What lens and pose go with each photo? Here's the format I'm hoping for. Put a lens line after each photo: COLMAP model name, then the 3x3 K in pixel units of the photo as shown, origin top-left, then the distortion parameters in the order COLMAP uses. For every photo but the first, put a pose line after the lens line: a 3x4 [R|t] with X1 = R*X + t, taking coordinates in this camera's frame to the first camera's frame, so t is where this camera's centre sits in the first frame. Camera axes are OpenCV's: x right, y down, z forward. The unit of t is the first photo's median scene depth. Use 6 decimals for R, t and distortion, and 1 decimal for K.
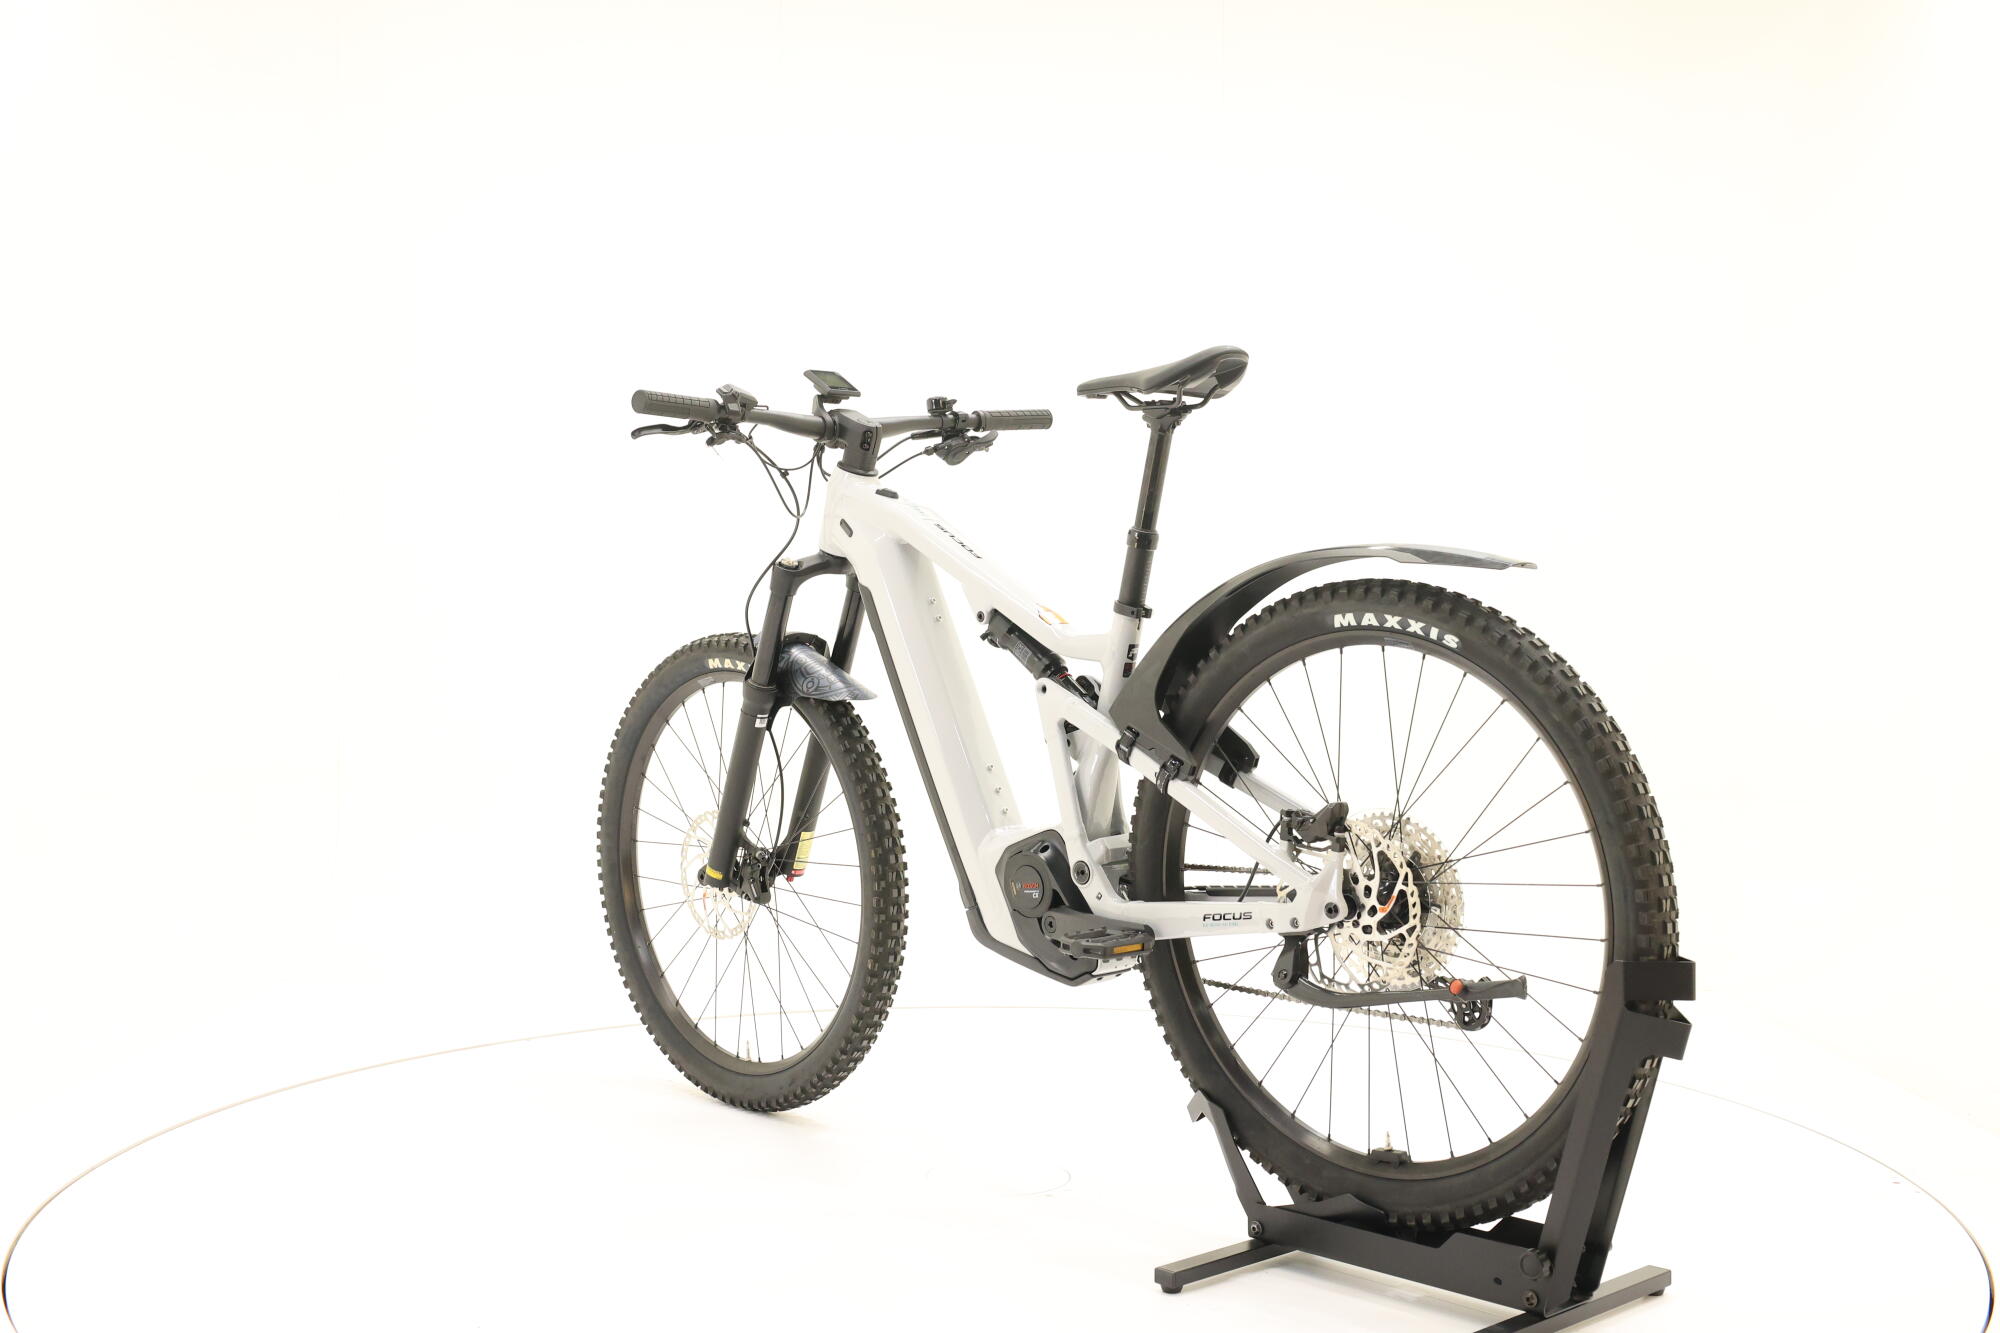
lens RADIAL K [[2169.1, 0, 1006.7], [0, 2169.1, 669.0], [0, 0, 1]] dist [0.031327, 0.000000]
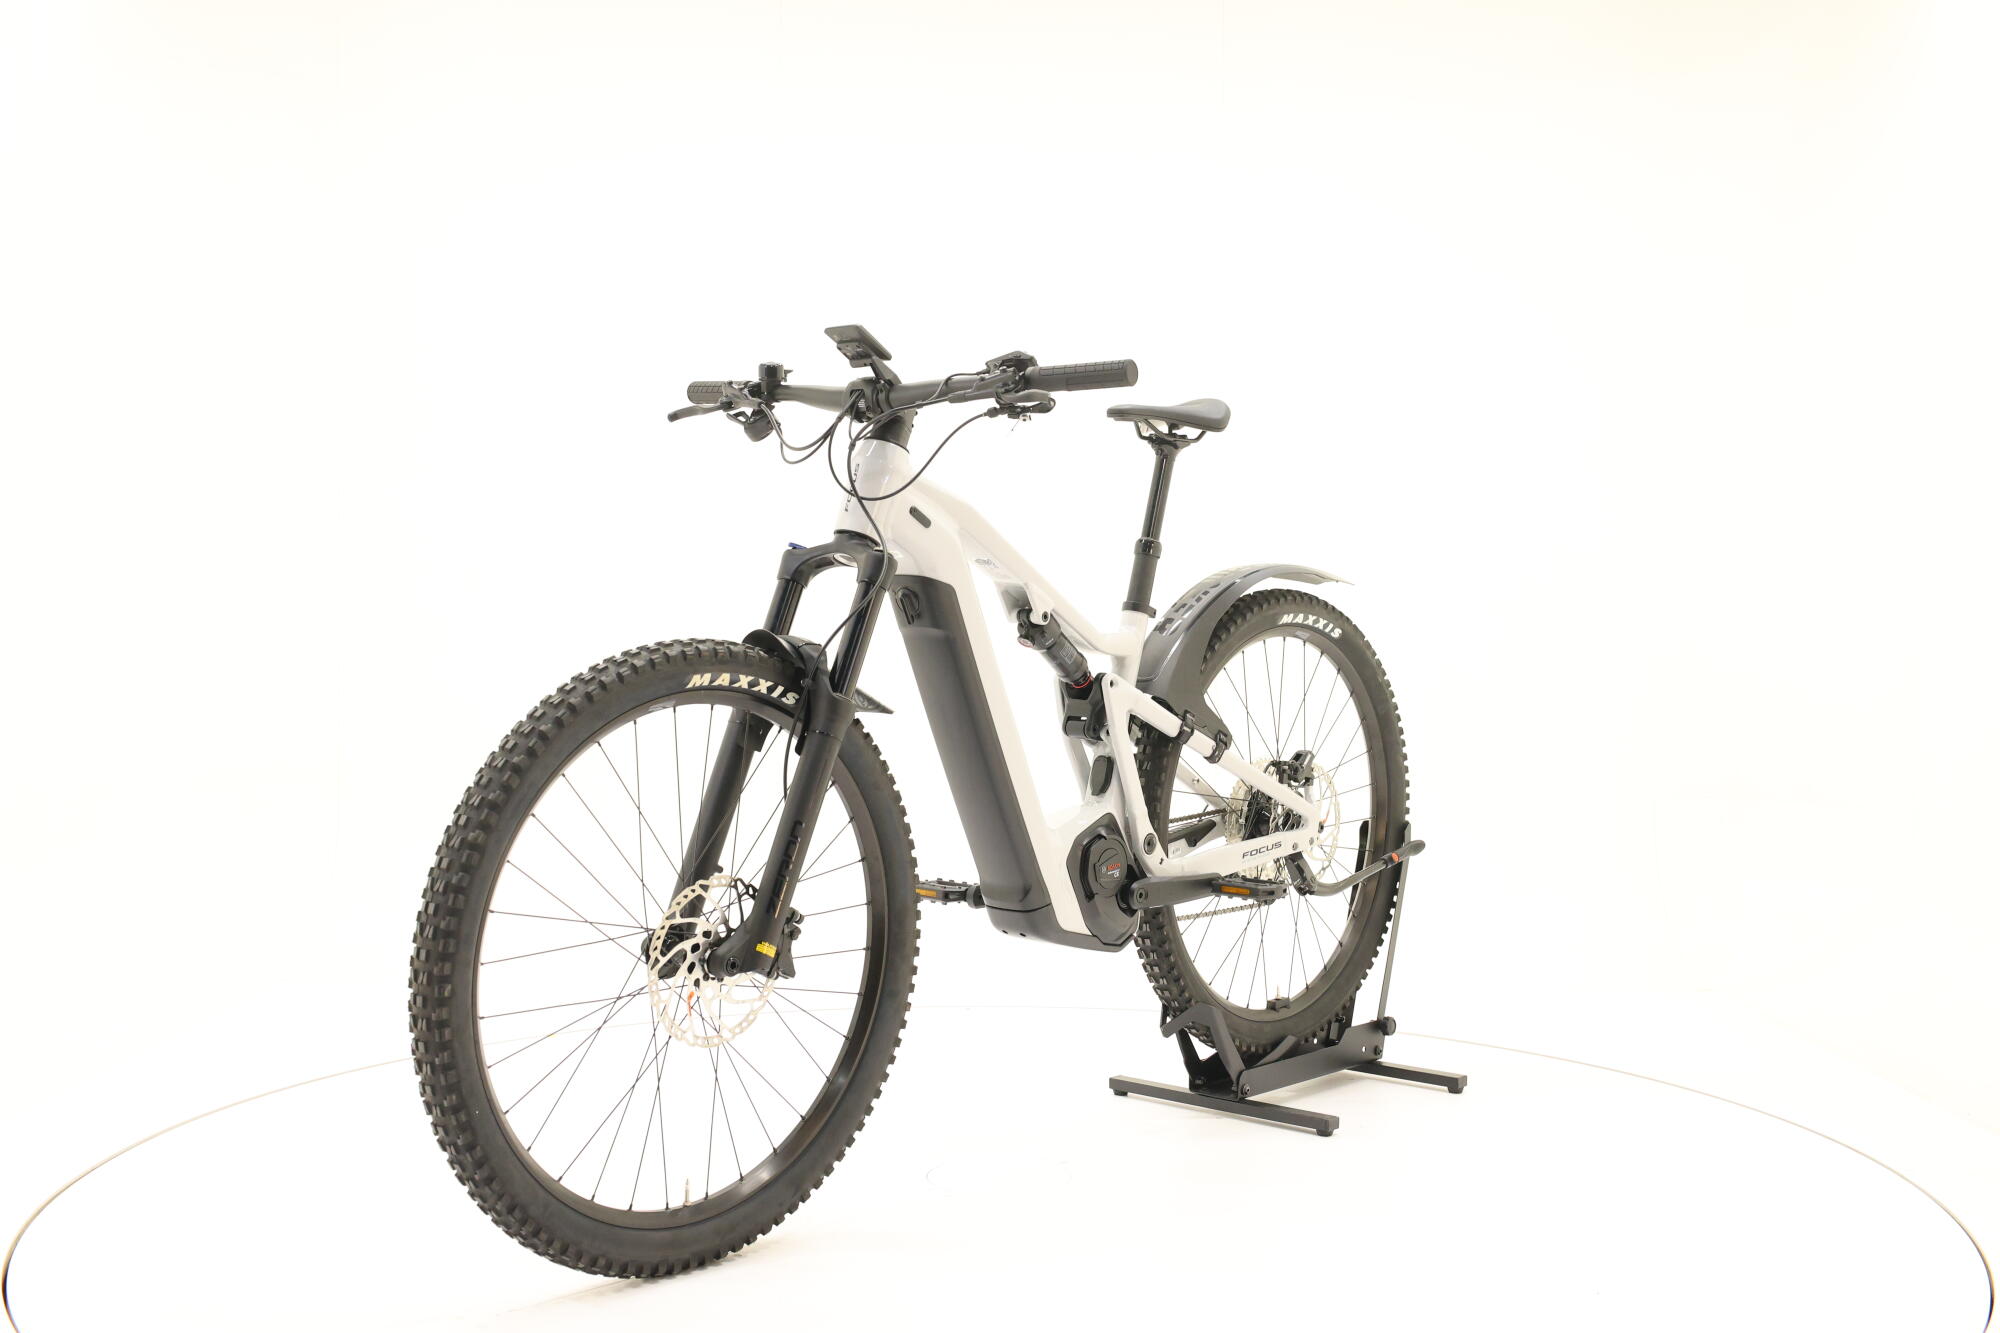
lens RADIAL K [[2169.1, 0, 999.4], [0, 2169.1, 673.8], [0, 0, 1]] dist [0.031327, 0.000000]
pose [[-0.086092, -0.035614, 0.995650, -1.157104], [0.016234, 0.999178, 0.037144, -0.040718], [-0.996155, 0.019361, -0.085443, 1.259190]]
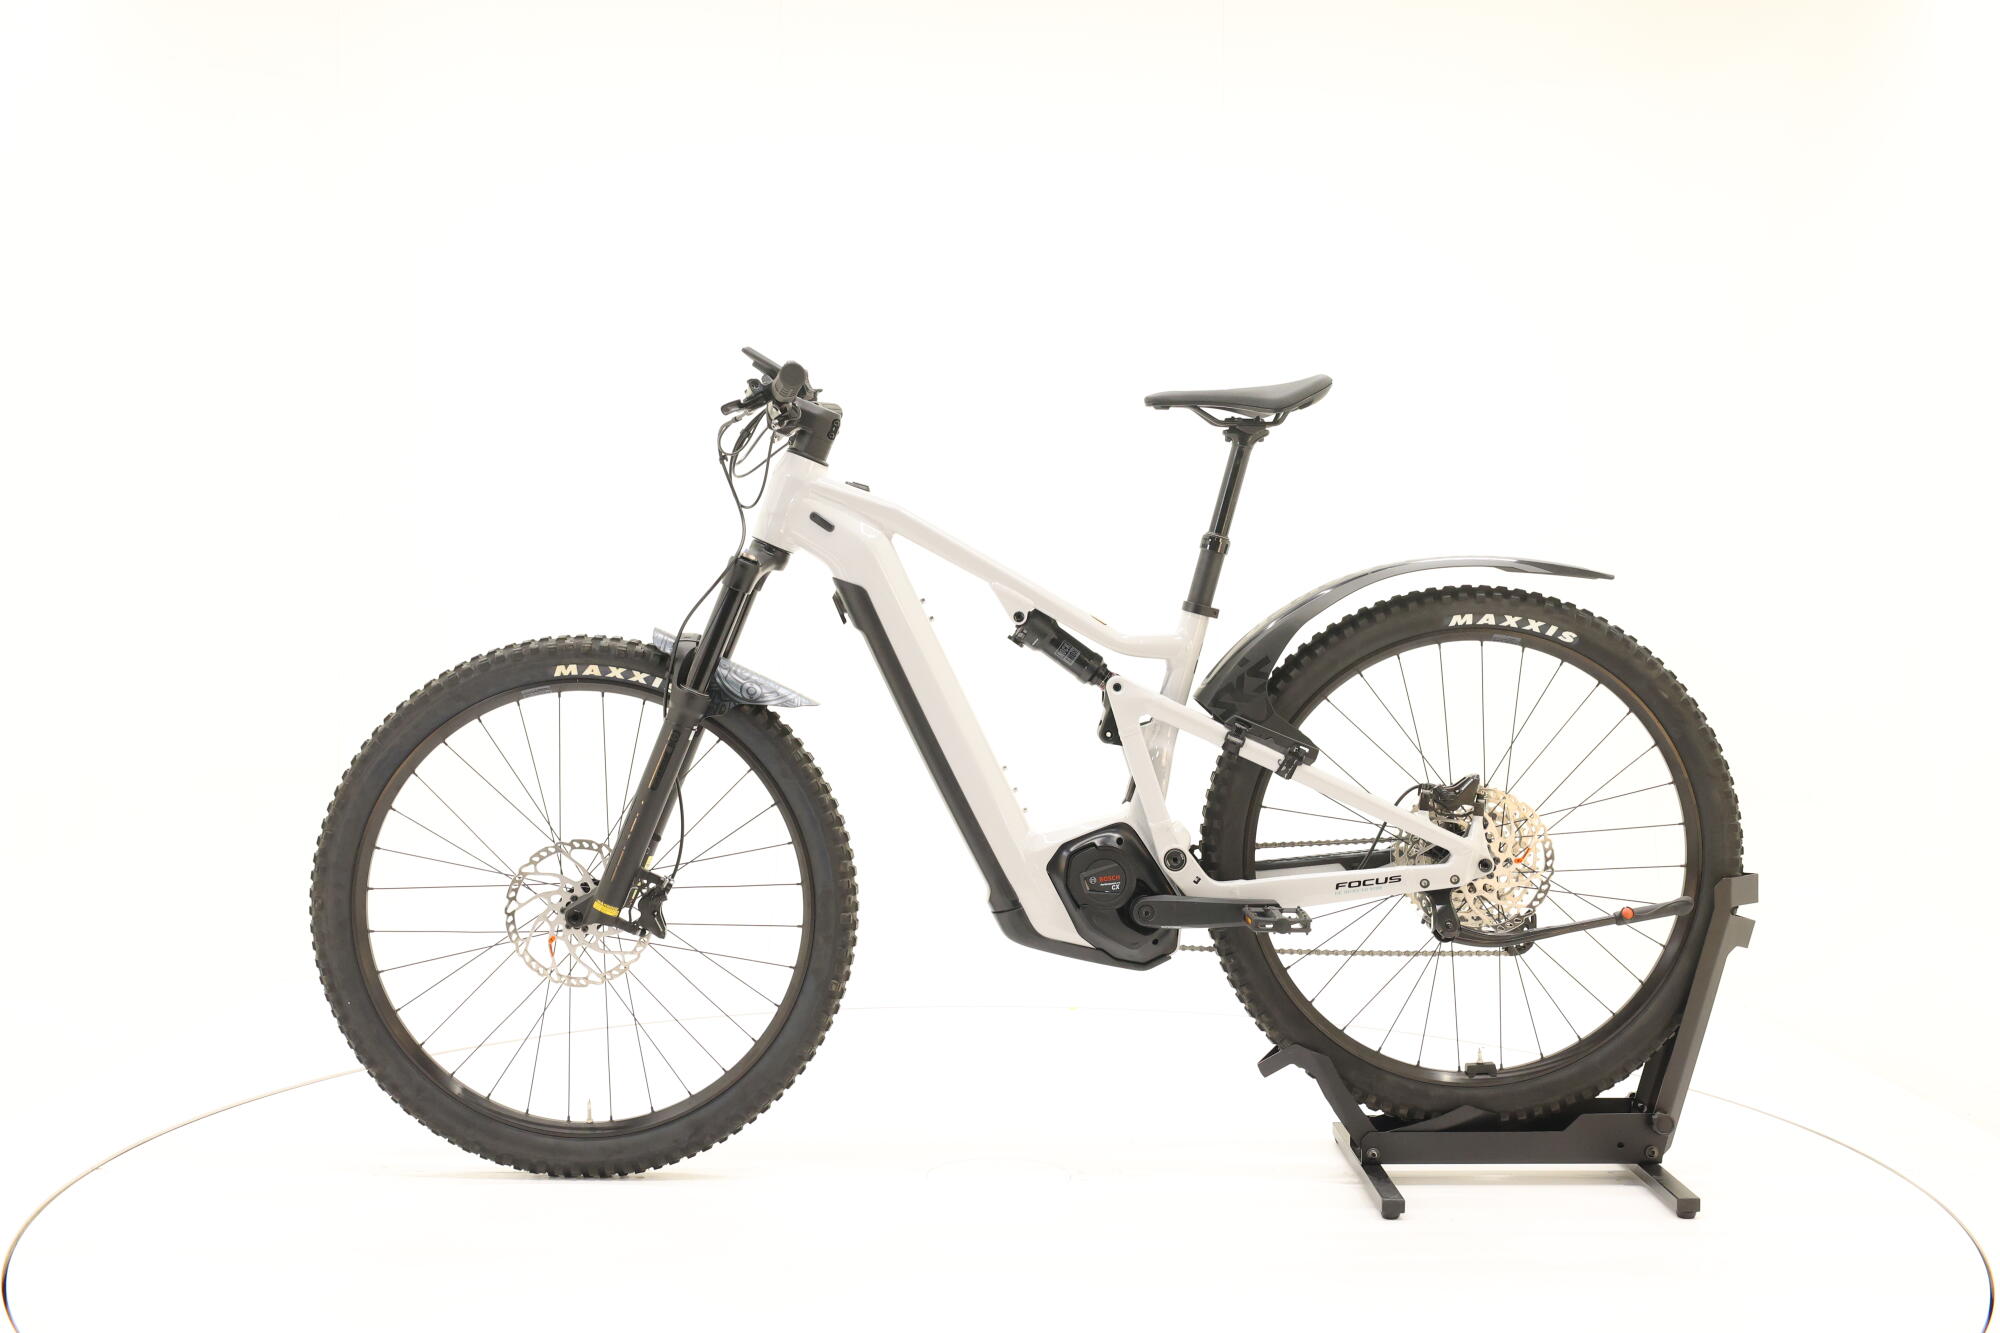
lens RADIAL K [[2169.1, 0, 996.2], [0, 2169.1, 653.2], [0, 0, 1]] dist [0.031327, 0.000000]
pose [[0.681635, -0.022714, 0.731340, -0.852642], [0.016986, 0.999740, 0.015218, -0.026029], [-0.731495, 0.002049, 0.681843, 0.369391]]
